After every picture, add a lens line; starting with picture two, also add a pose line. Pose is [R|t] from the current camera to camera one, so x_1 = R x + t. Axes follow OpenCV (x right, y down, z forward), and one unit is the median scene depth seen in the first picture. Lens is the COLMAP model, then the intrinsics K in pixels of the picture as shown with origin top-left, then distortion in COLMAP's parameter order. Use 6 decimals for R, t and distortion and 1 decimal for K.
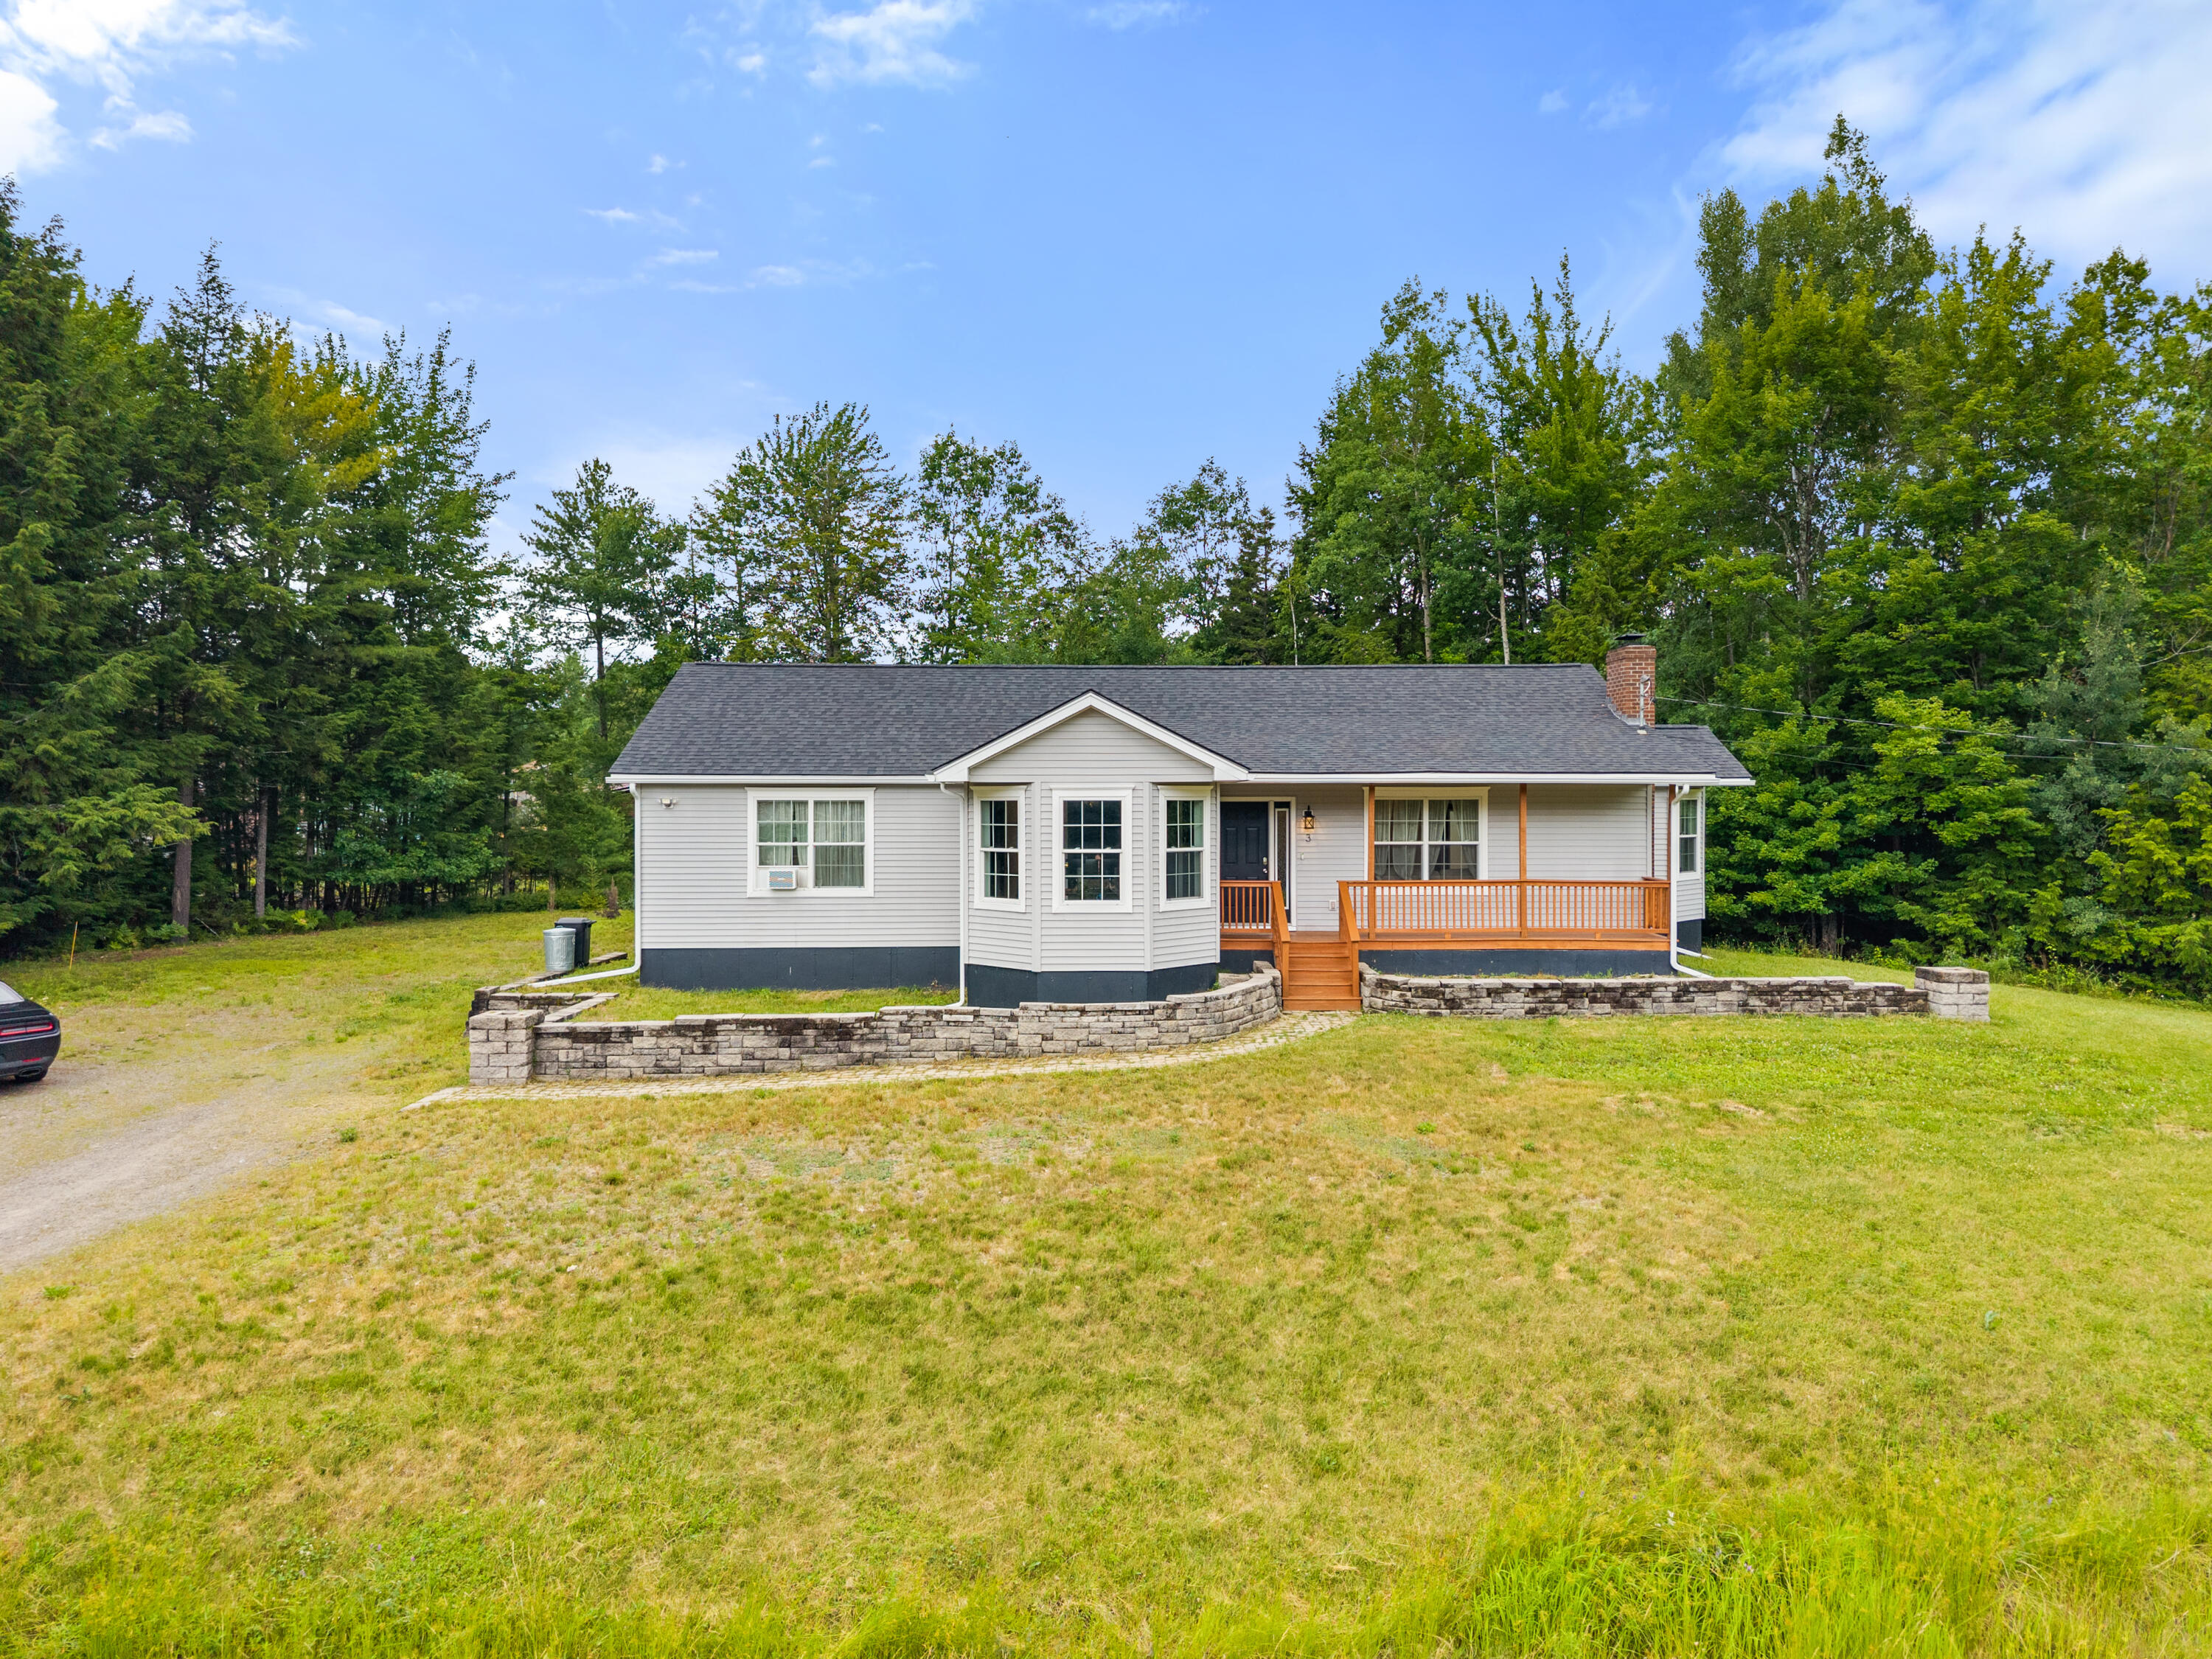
lens RADIAL K [[1494.8, 0, 1114.4], [0, 1494.8, 819.8], [0, 0, 1]] dist [0.078181, -0.130148]
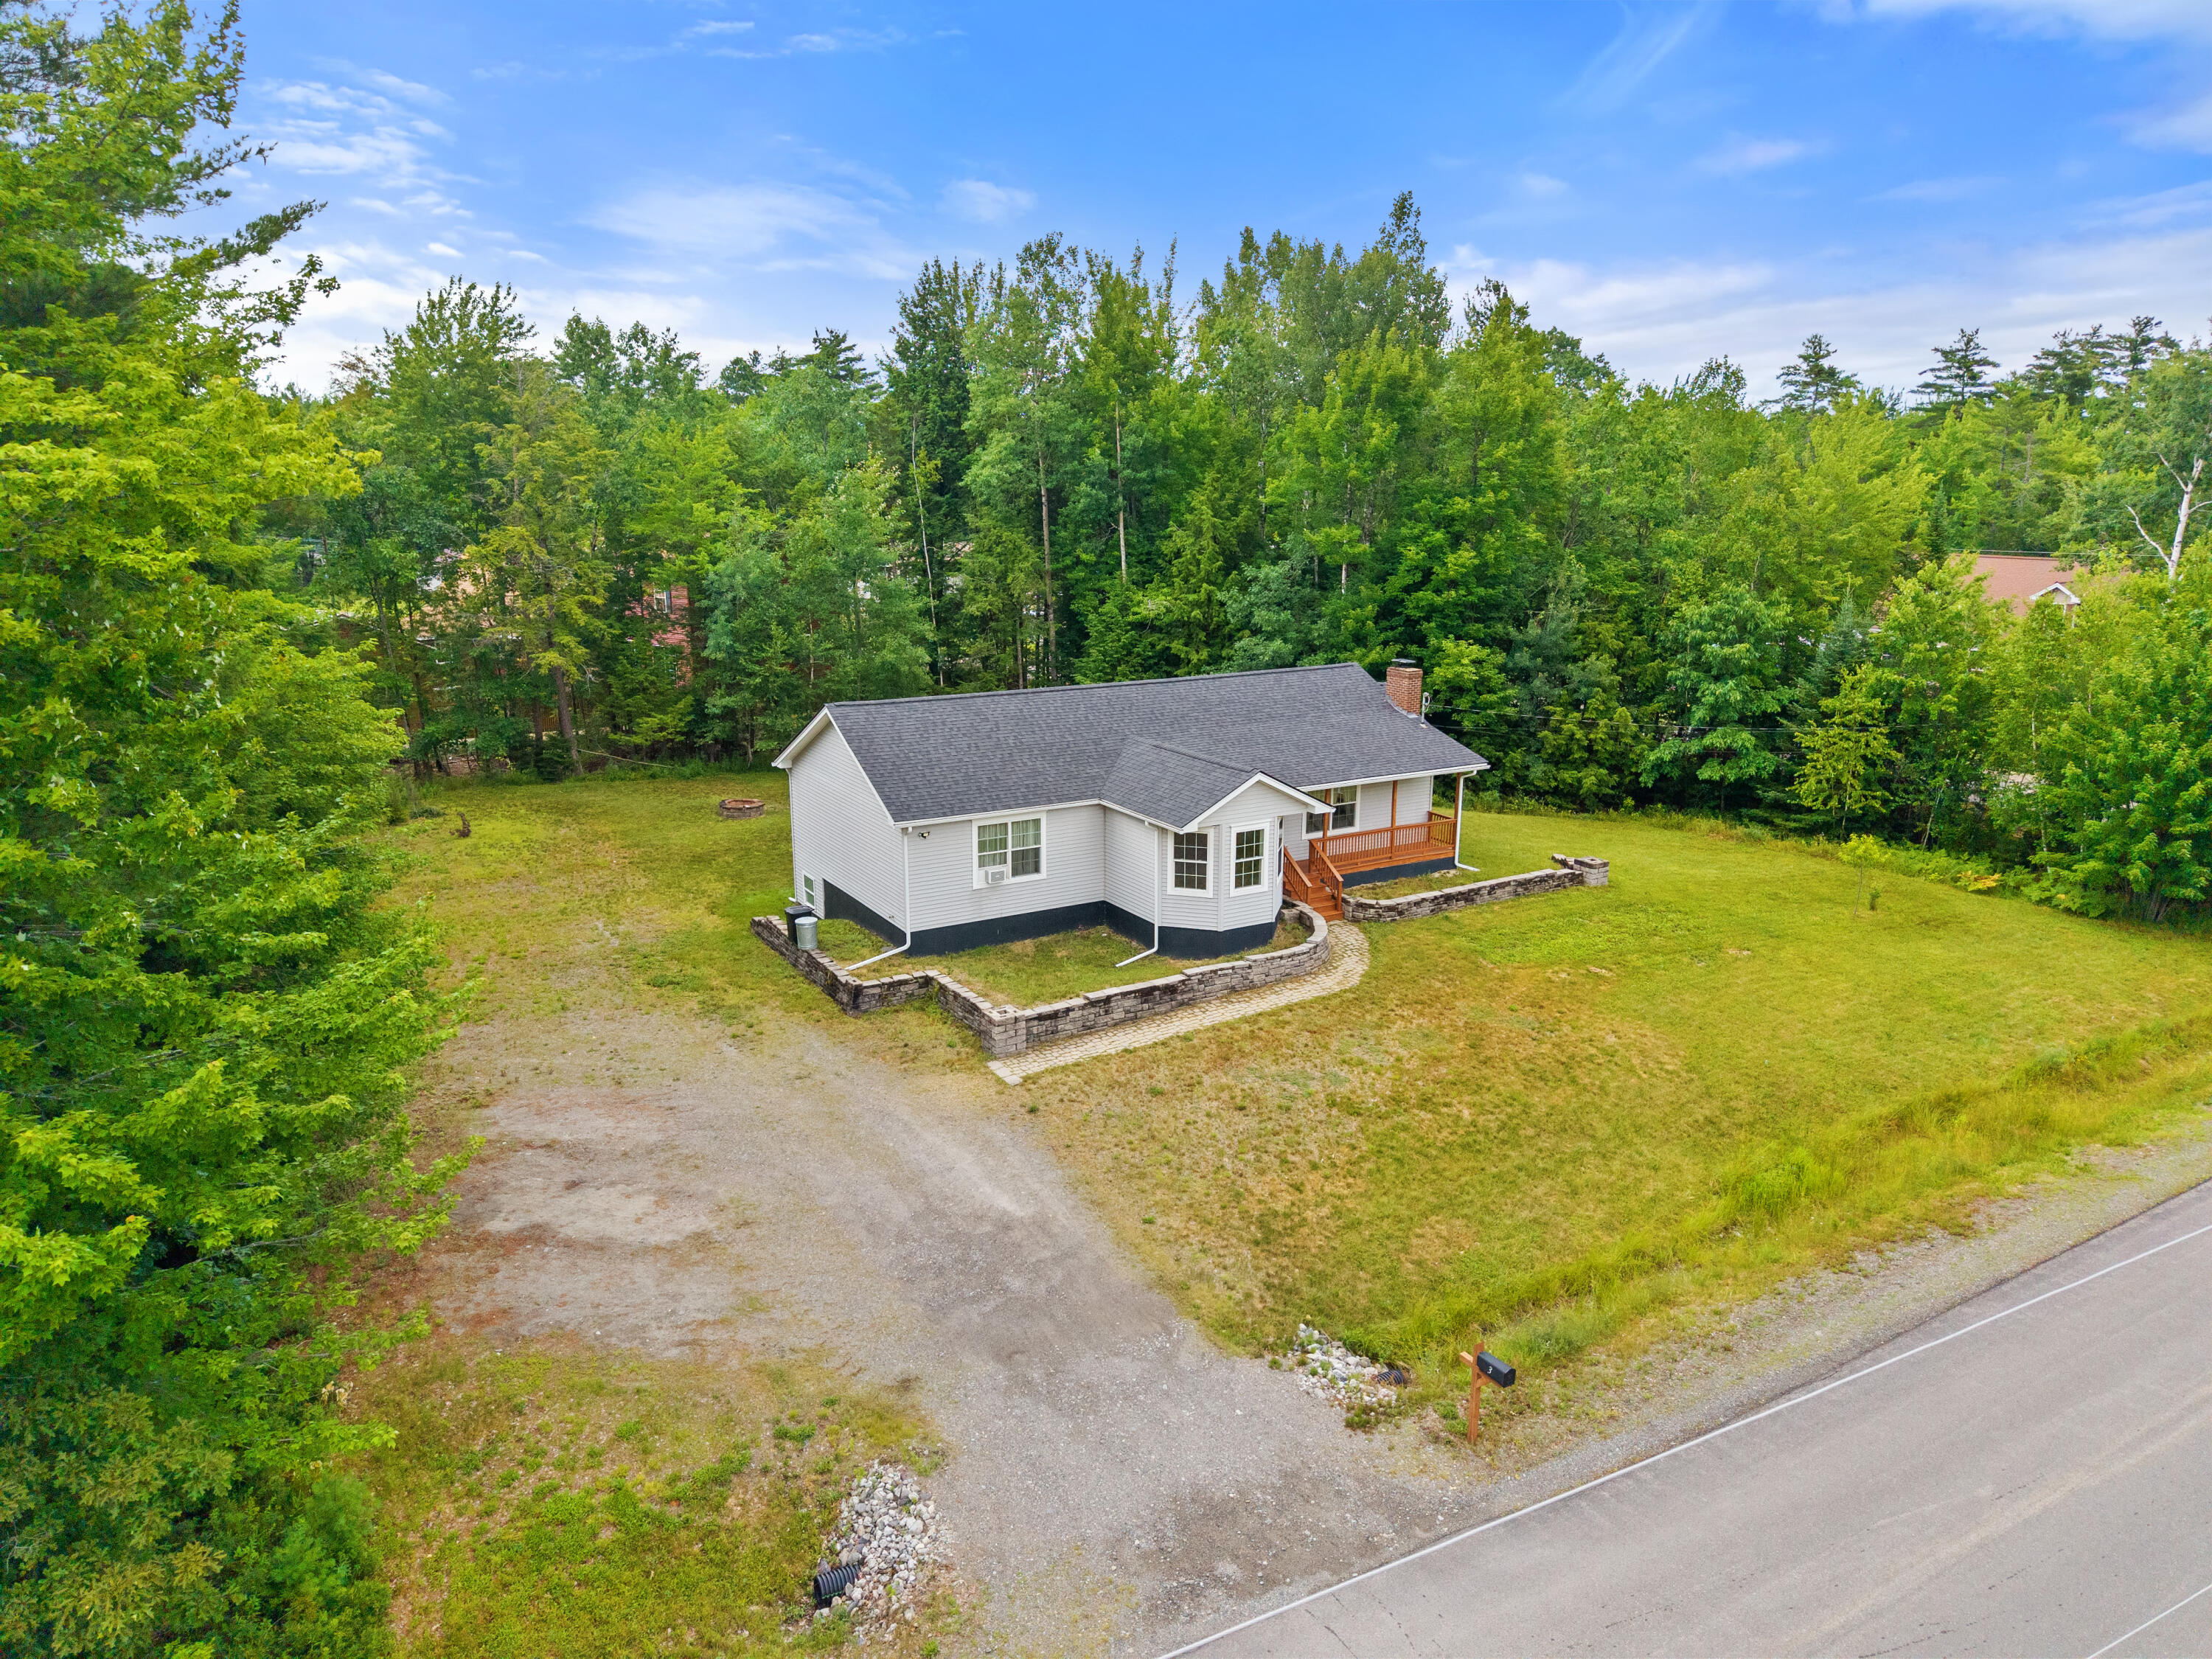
lens RADIAL K [[1495.8, 0, 1106.0], [0, 1495.8, 829.5], [0, 0, 1]] dist [0.123561, -0.002378]
pose [[0.870789, -0.112619, 0.478584, -0.960112], [0.002826, 0.974543, 0.224184, -0.391570], [-0.491648, -0.193864, 0.848940, -0.374106]]
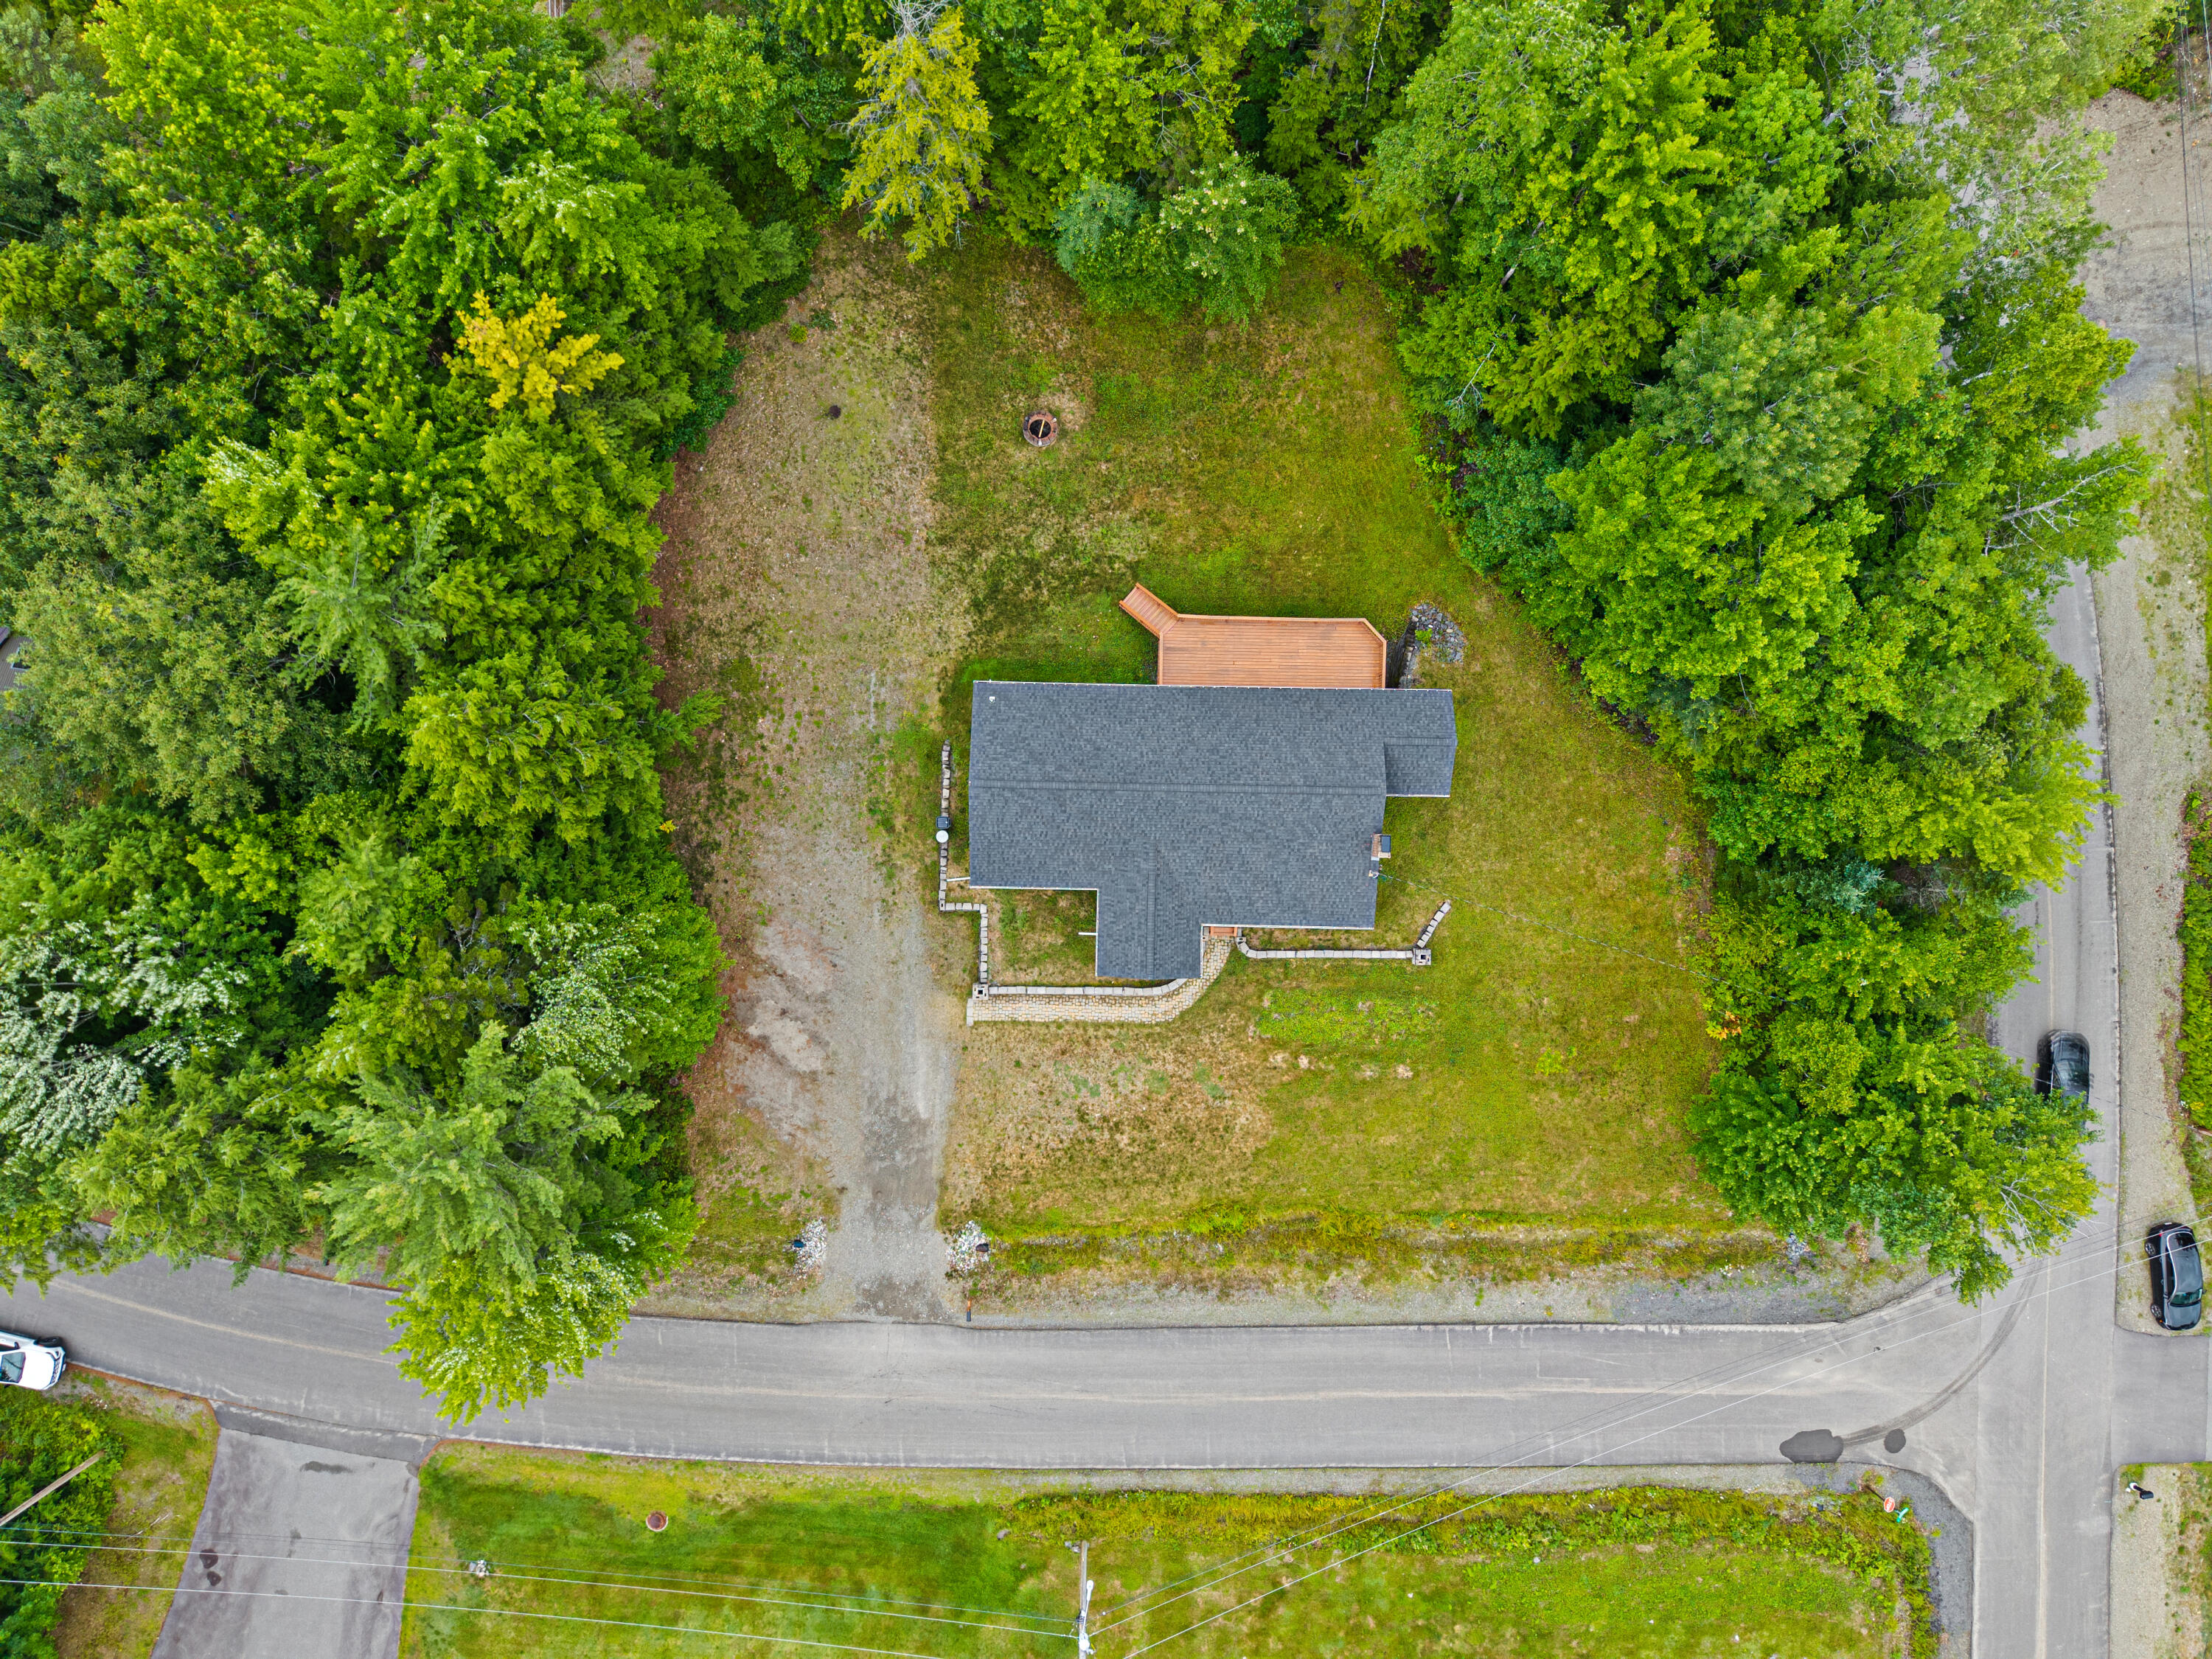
lens RADIAL K [[1497.5, 0, 1099.0], [0, 1497.5, 836.6], [0, 0, 1]] dist [0.018785, -0.032348]
pose [[0.999275, 0.034287, 0.016529, -0.175146], [-0.016875, 0.009819, 0.999809, -3.015517], [0.034119, -0.999364, 0.010391, 1.194261]]
